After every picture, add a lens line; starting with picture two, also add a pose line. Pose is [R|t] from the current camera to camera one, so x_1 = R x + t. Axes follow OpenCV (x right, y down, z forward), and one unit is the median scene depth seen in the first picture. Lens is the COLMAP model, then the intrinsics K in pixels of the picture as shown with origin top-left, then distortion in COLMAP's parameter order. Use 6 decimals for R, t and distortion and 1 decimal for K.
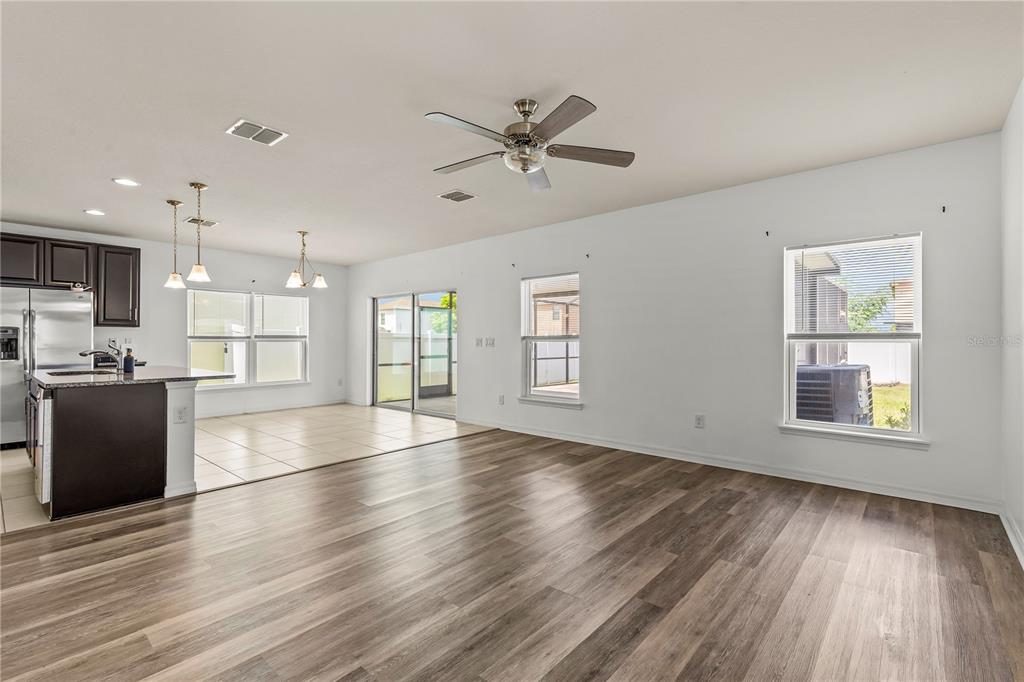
lens RADIAL K [[461.7, 0, 514.5], [0, 461.7, 337.1], [0, 0, 1]] dist [0.008878, -0.000257]
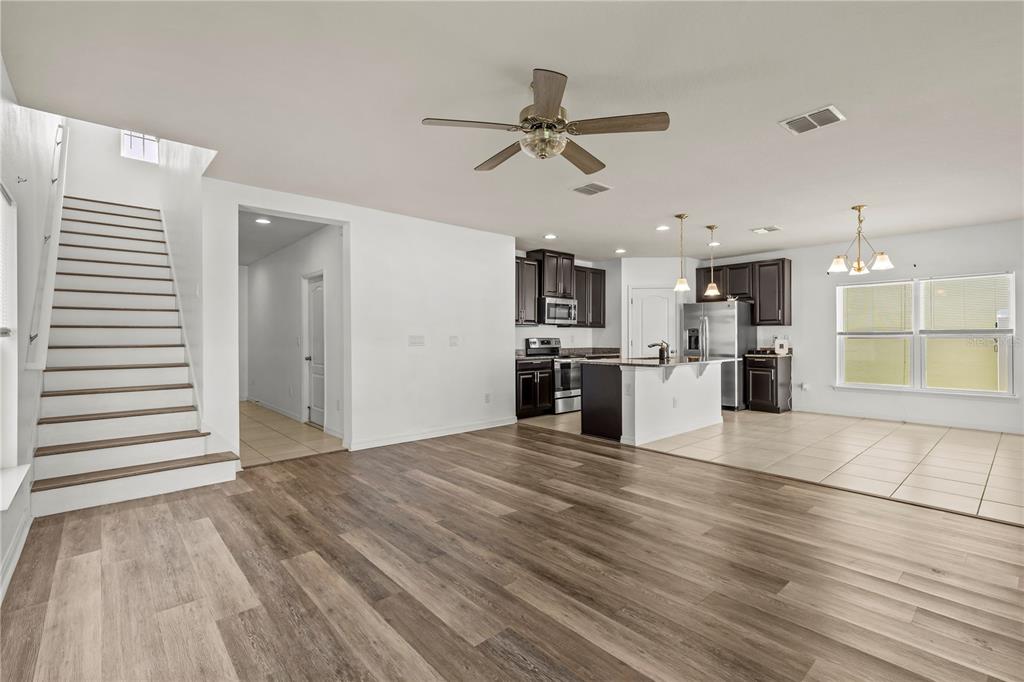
lens RADIAL K [[461.7, 0, 514.5], [0, 461.7, 337.1], [0, 0, 1]] dist [0.008878, -0.000257]
pose [[-0.119653, 0.000509, -0.992816, 0.444001], [0.009267, 0.999957, -0.000604, 0.001952], [0.992773, -0.009273, -0.119653, 0.489462]]
